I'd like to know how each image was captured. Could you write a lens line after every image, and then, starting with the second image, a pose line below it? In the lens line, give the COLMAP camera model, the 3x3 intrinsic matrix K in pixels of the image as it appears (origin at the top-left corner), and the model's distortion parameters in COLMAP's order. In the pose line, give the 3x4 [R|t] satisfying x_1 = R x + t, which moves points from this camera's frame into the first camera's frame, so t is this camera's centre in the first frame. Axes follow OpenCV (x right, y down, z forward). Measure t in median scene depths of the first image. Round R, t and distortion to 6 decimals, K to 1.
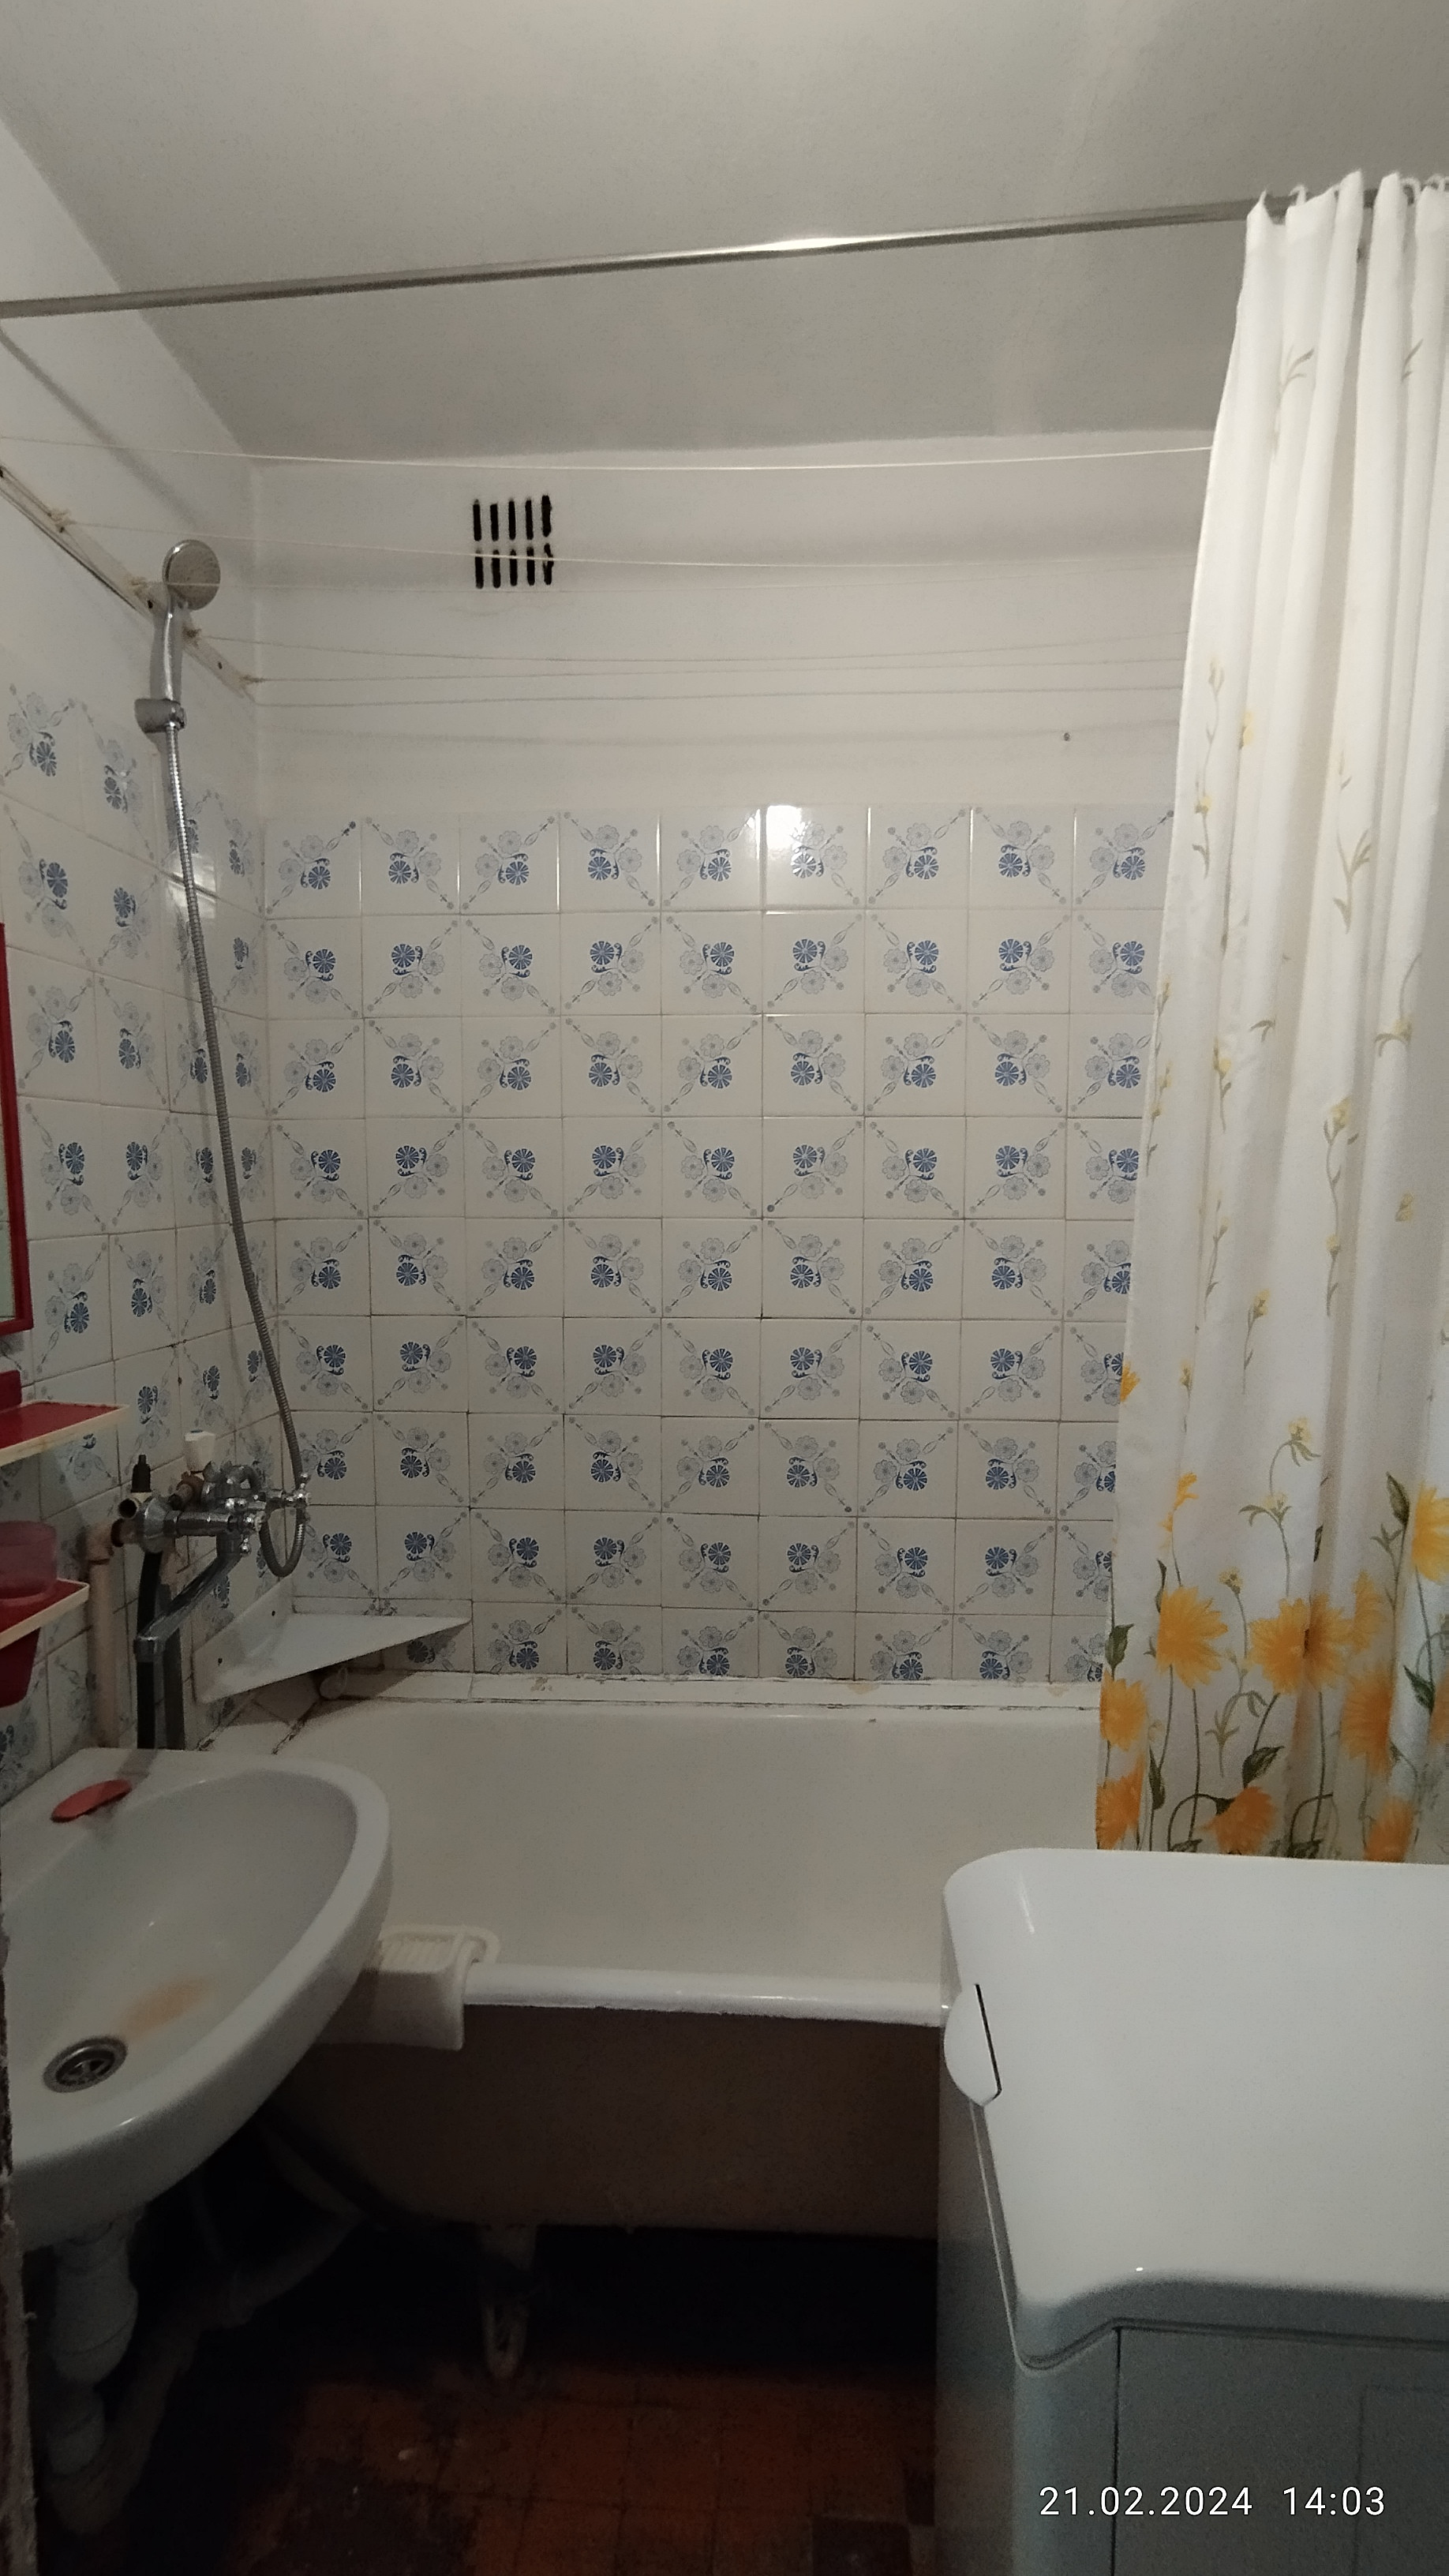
lens RADIAL K [[1169.7, 0, 730.0], [0, 1169.7, 1293.5], [0, 0, 1]] dist [-0.018120, 0.001634]
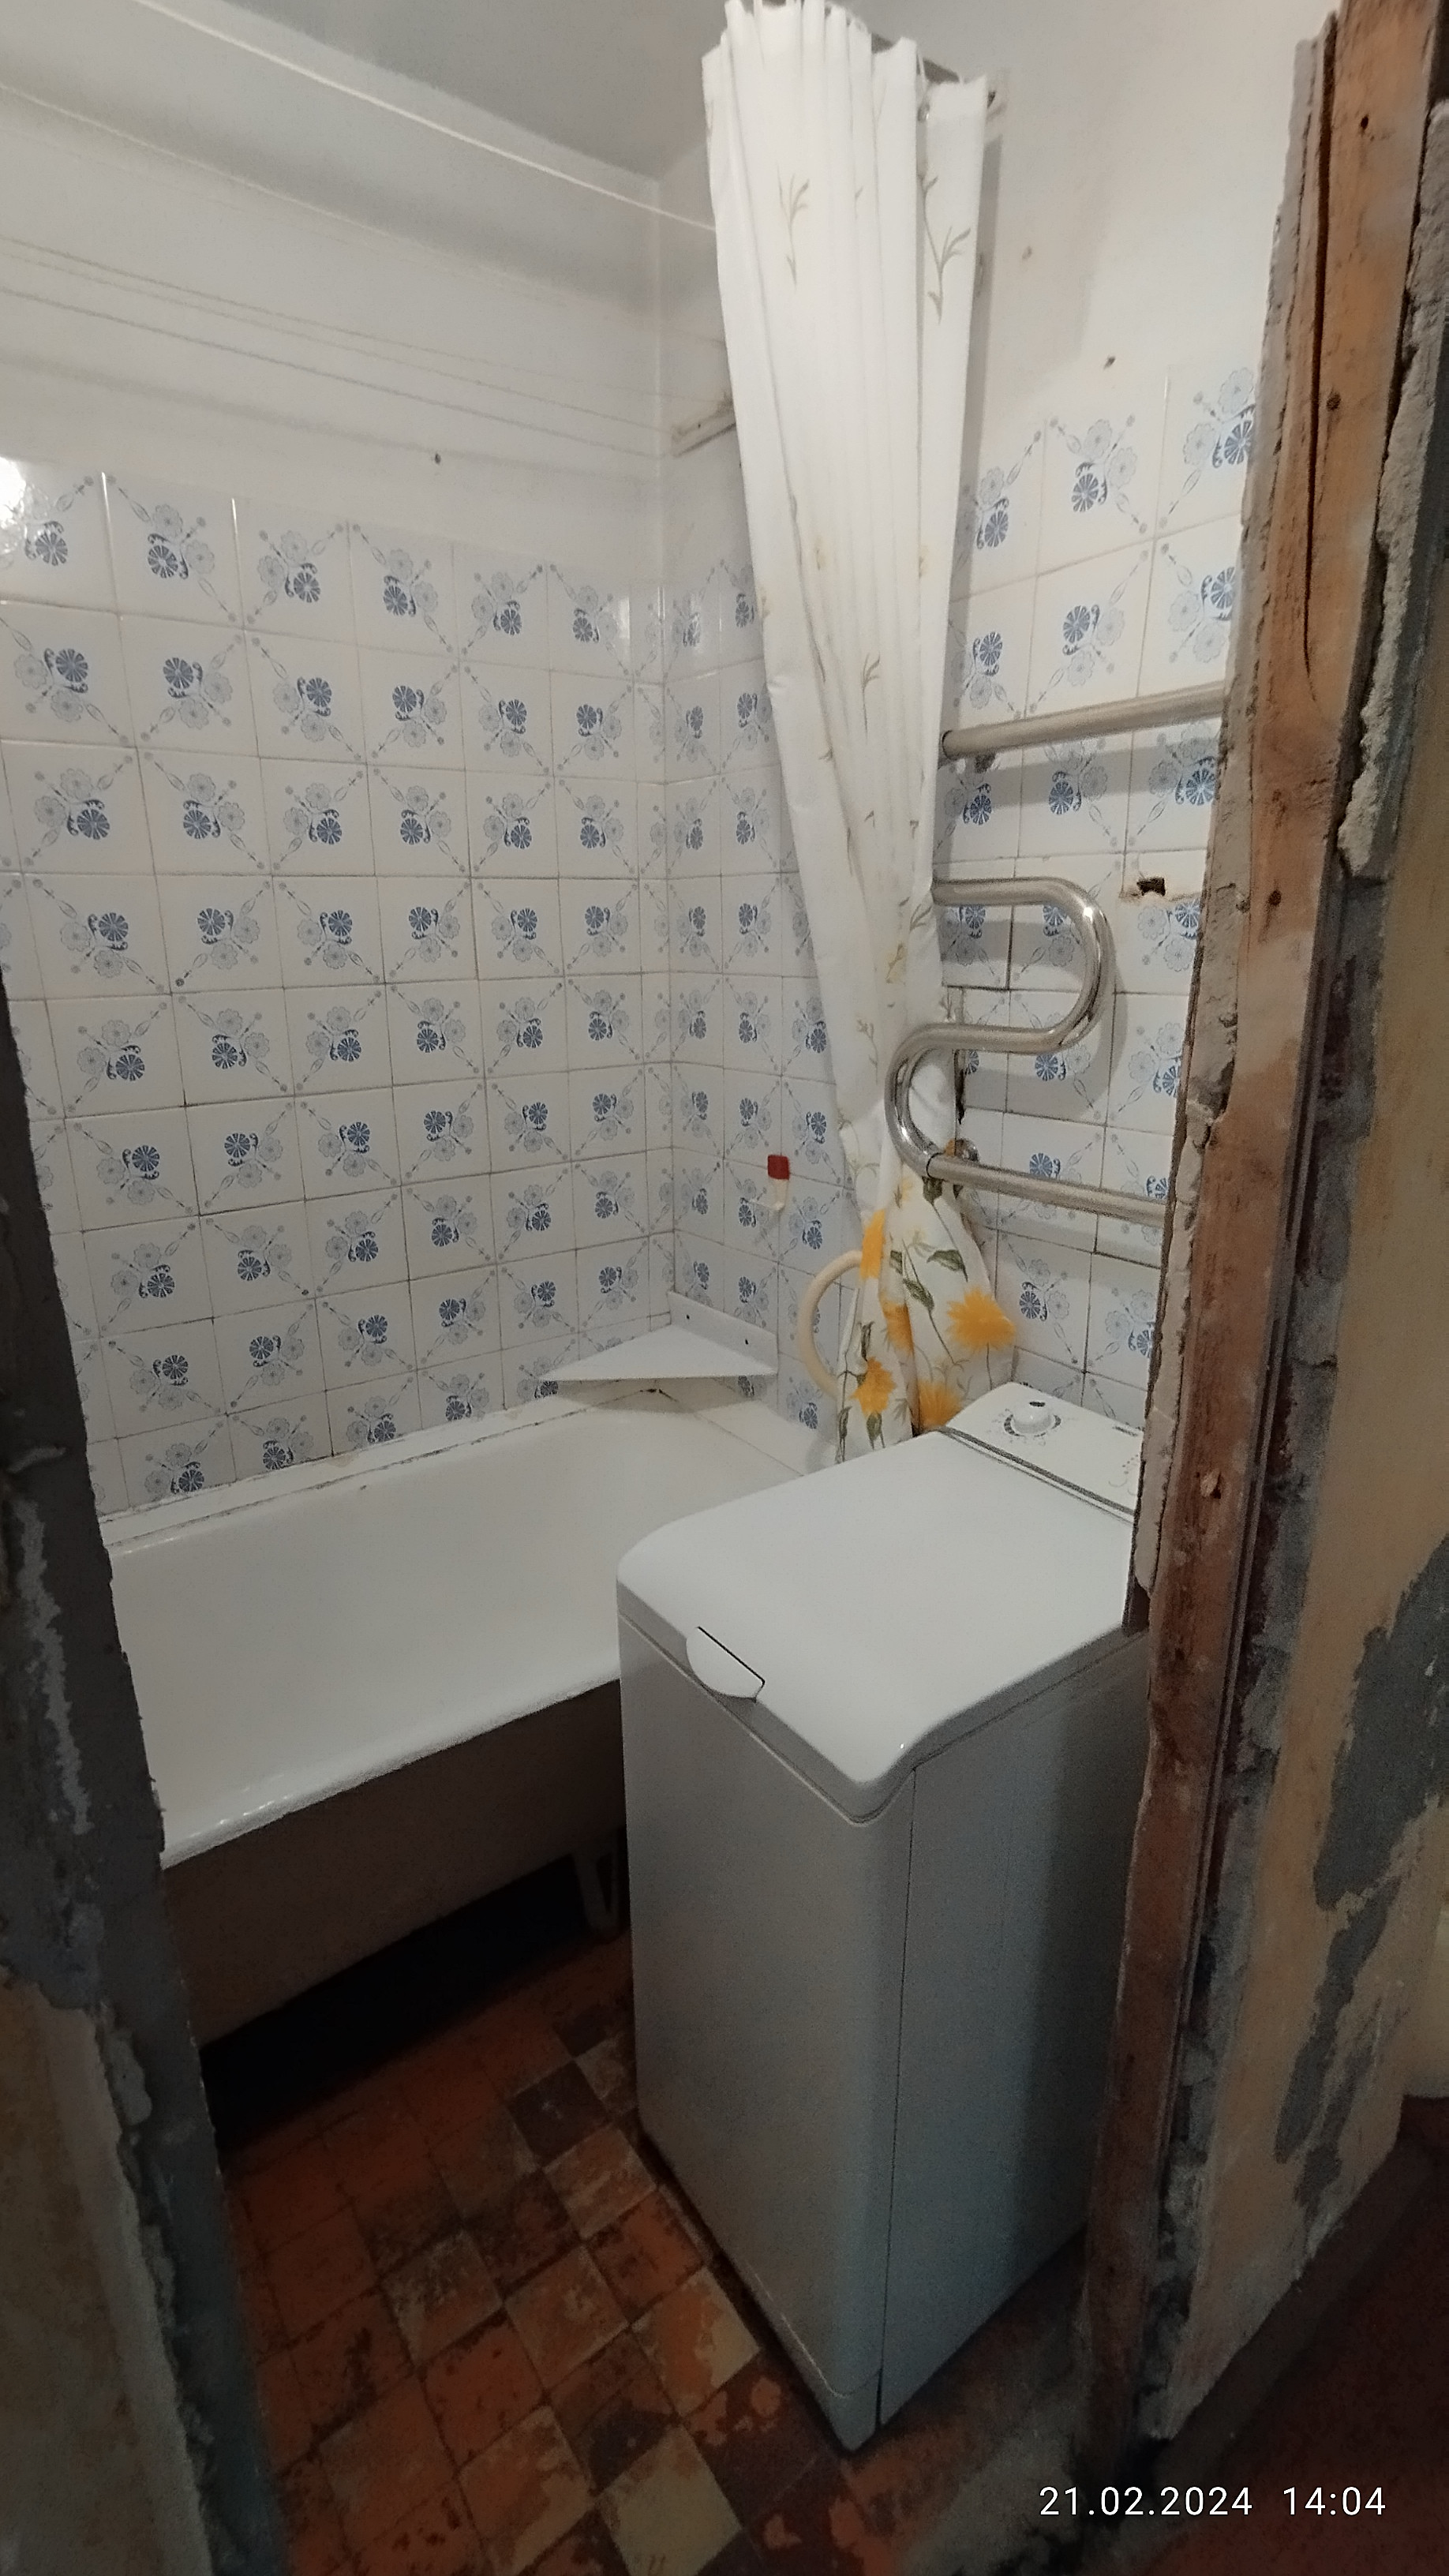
lens RADIAL K [[1169.7, 0, 740.4], [0, 1169.7, 1296.5], [0, 0, 1]] dist [-0.018120, 0.001634]
pose [[0.777566, -0.202586, 0.595273, -0.200334], [0.082186, 0.971301, 0.223203, -0.001746], [-0.623407, -0.124632, 0.771900, 0.010778]]
